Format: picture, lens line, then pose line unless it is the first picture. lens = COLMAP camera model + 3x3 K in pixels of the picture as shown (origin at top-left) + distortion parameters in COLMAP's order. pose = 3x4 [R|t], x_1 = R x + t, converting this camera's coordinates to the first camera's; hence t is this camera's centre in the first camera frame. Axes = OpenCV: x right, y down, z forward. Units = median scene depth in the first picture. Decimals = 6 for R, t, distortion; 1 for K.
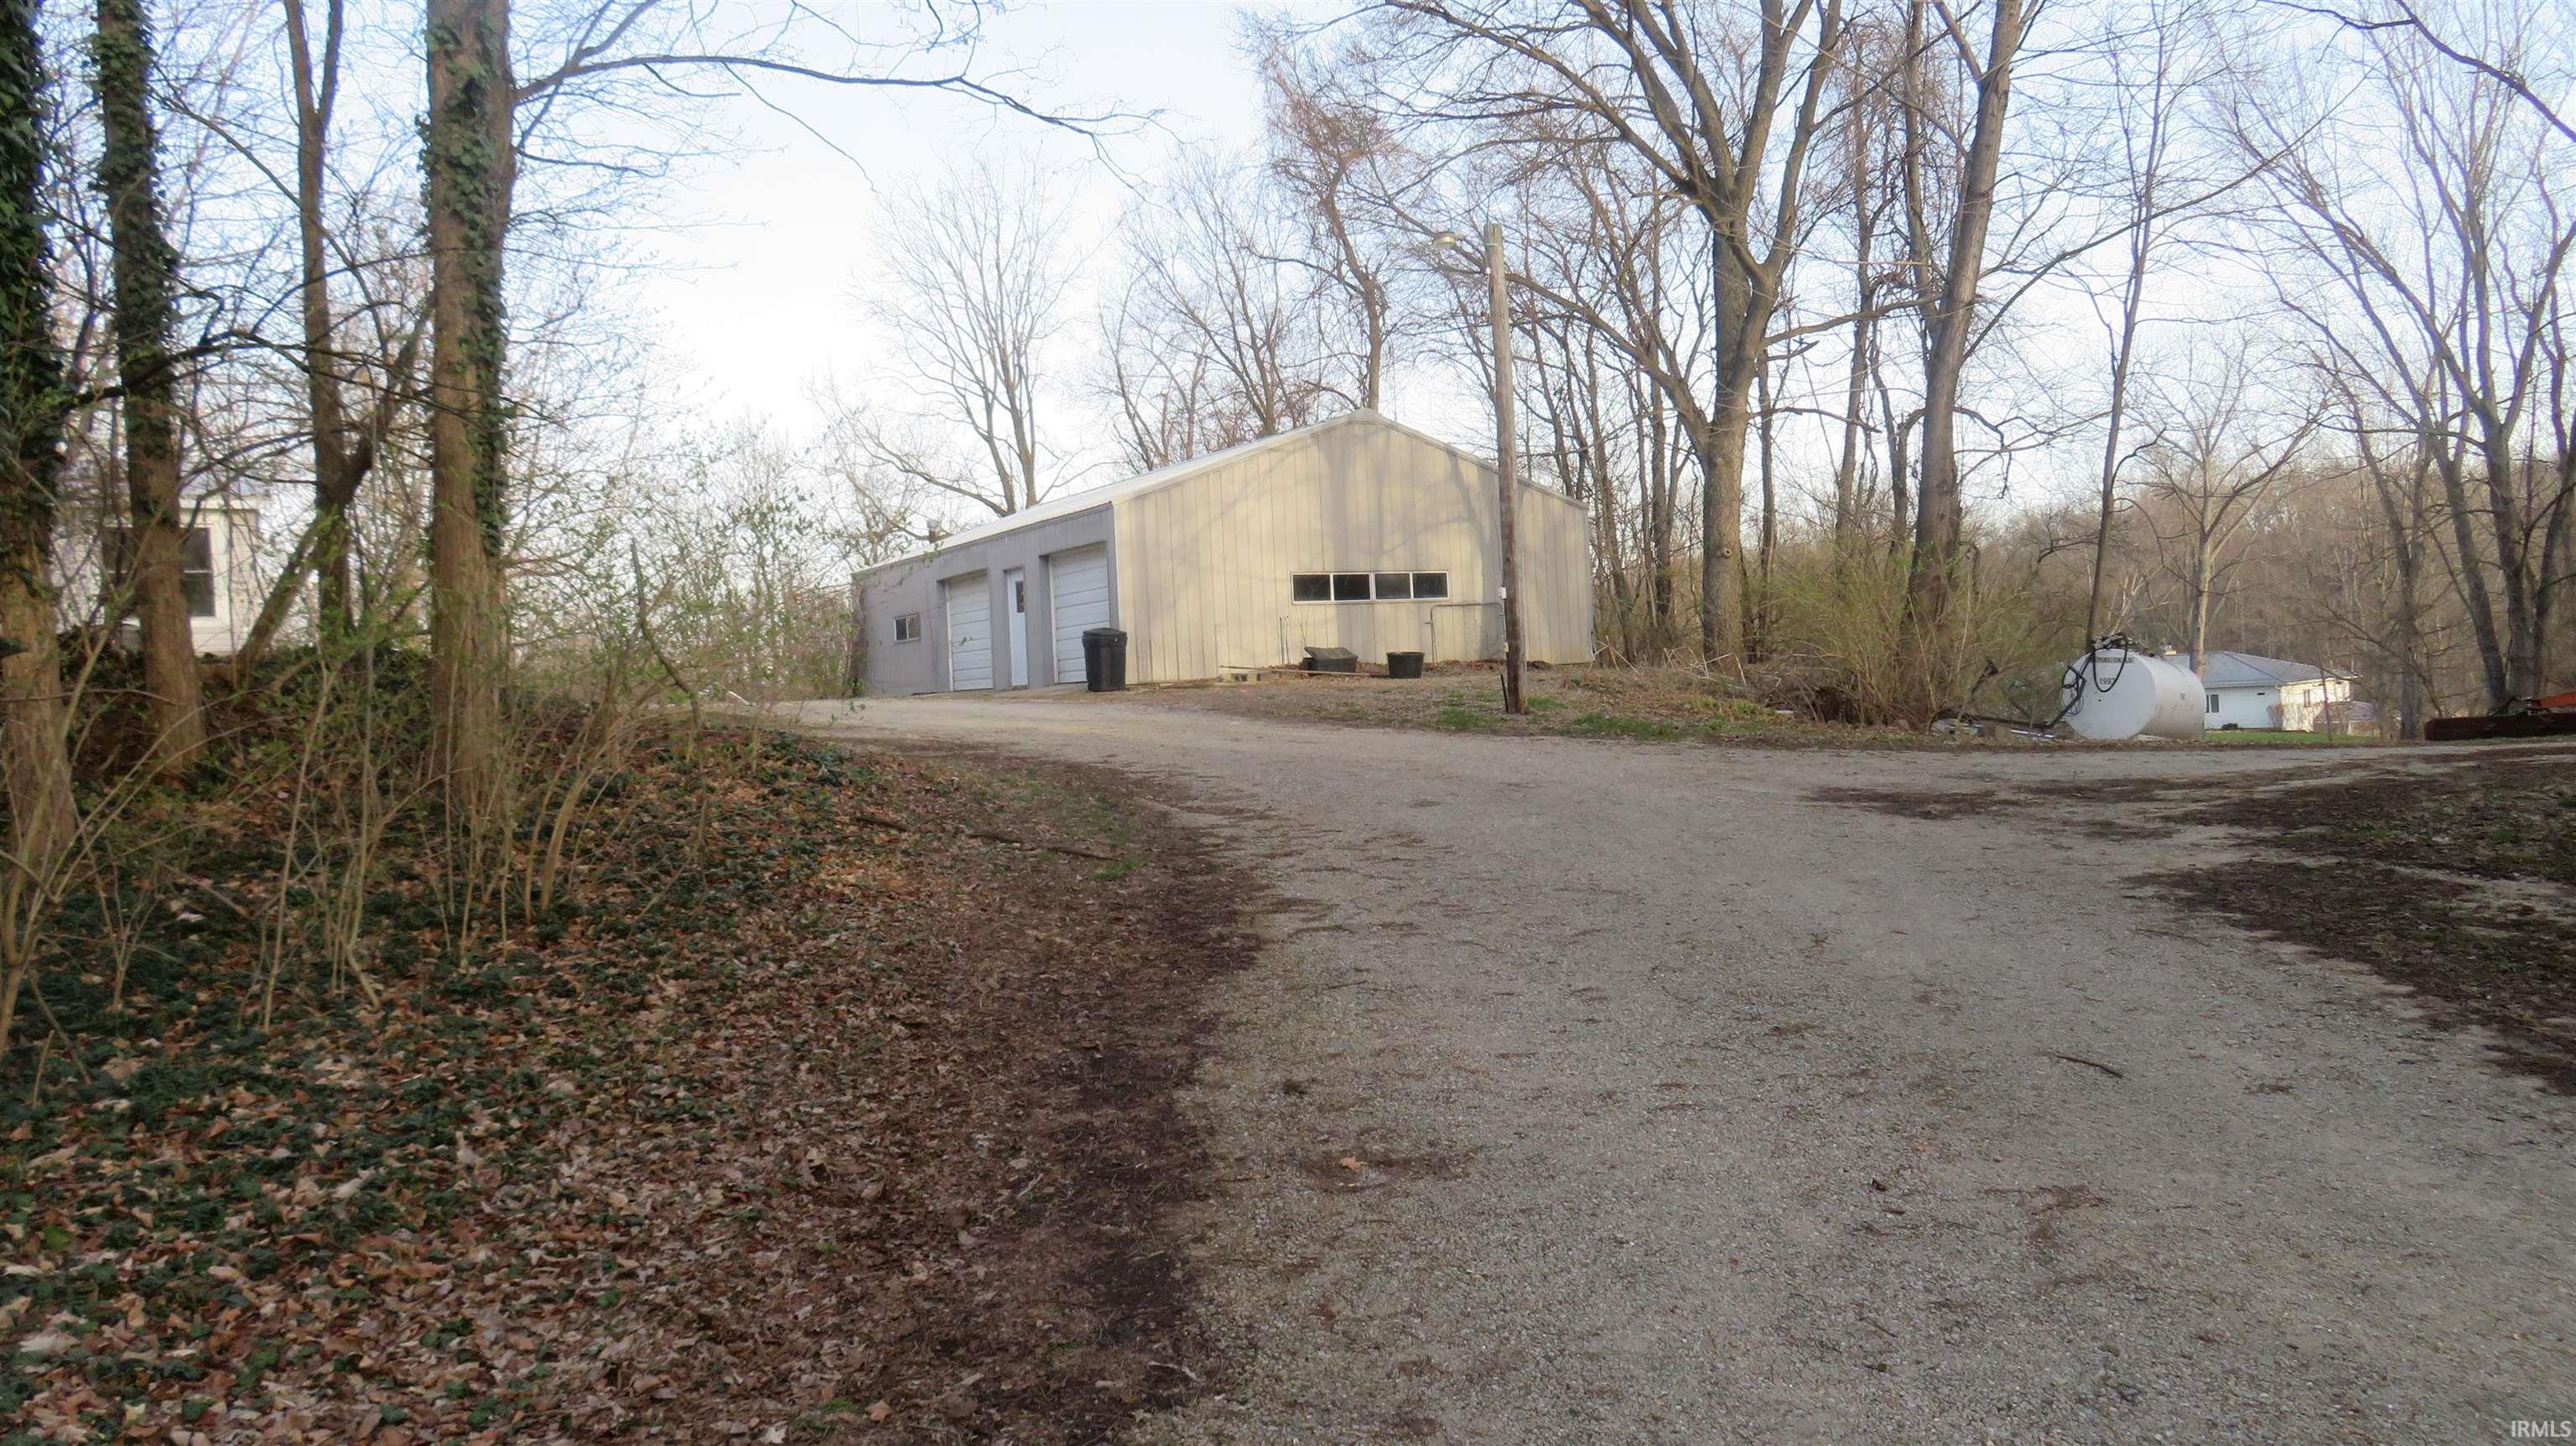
lens RADIAL K [[1881.8, 0, 1287.5], [0, 1881.8, 736.1], [0, 0, 1]] dist [-0.024703, -0.002063]
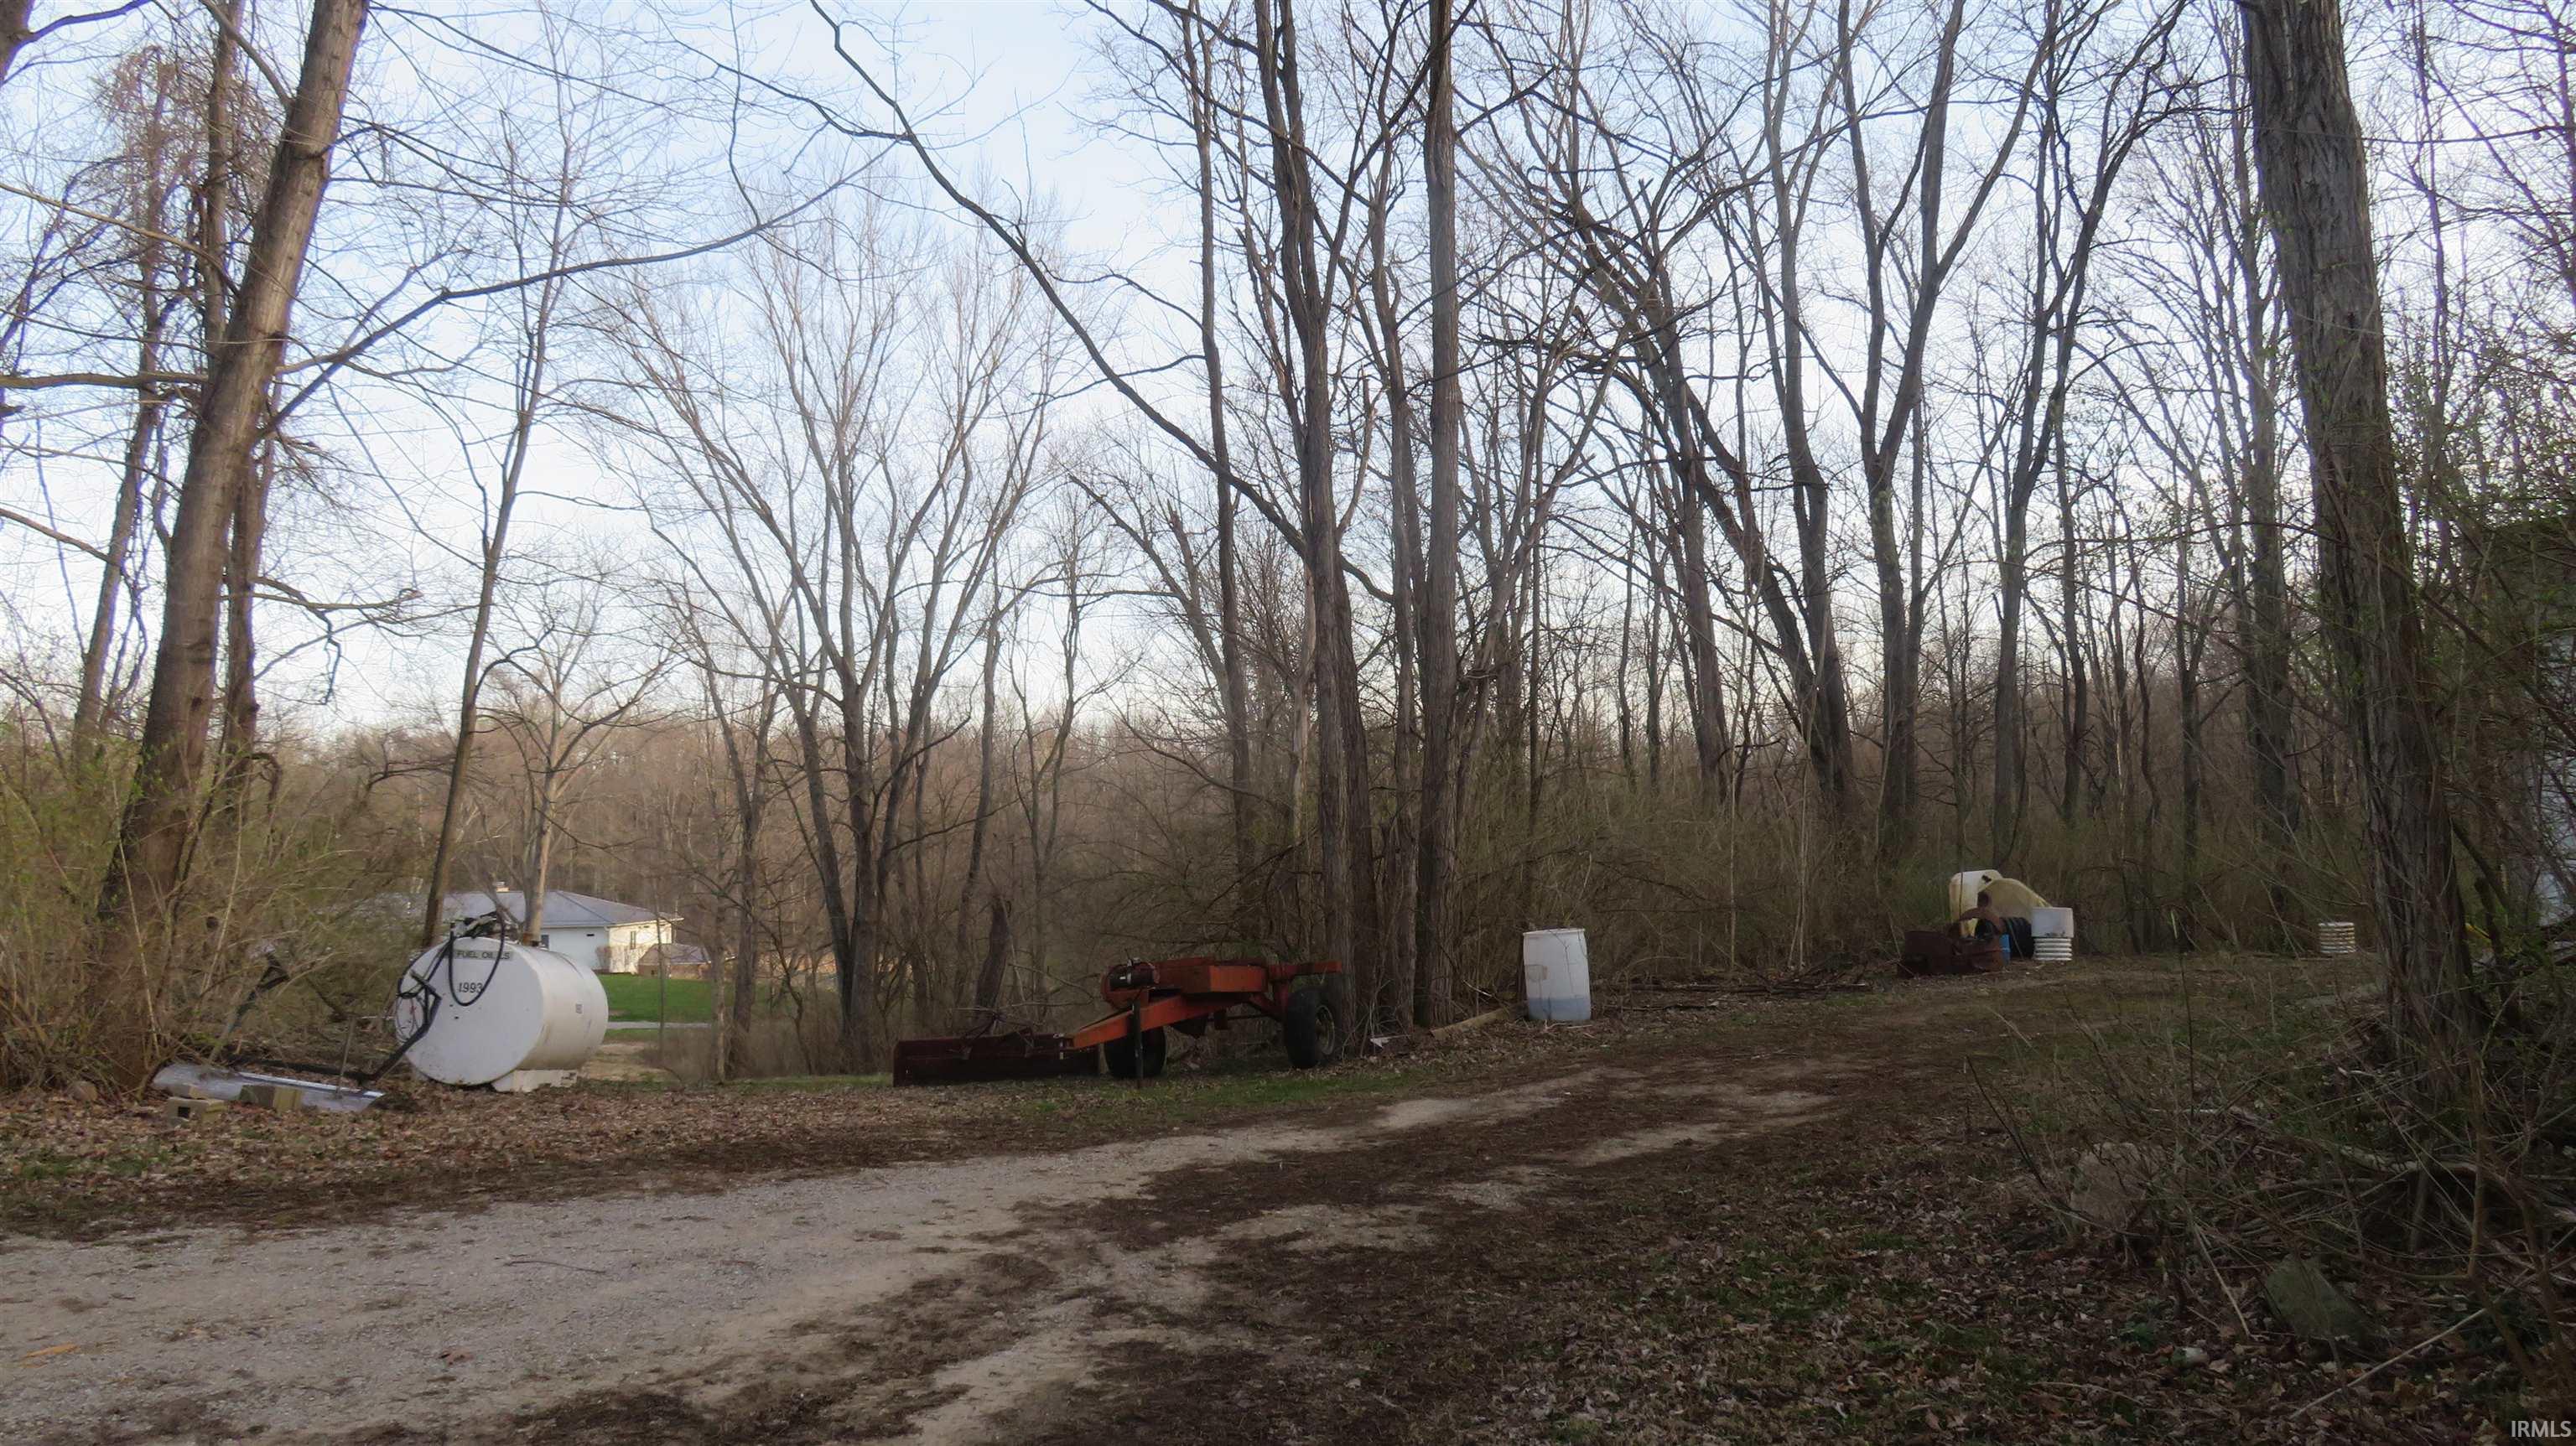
lens RADIAL K [[1881.8, 0, 1287.5], [0, 1881.8, 736.1], [0, 0, 1]] dist [-0.024703, -0.002063]
pose [[0.667164, 0.090592, 0.739381, 0.068474], [0.000570, 0.992515, -0.122122, -0.017113], [-0.744910, 0.081897, 0.662119, 0.172327]]
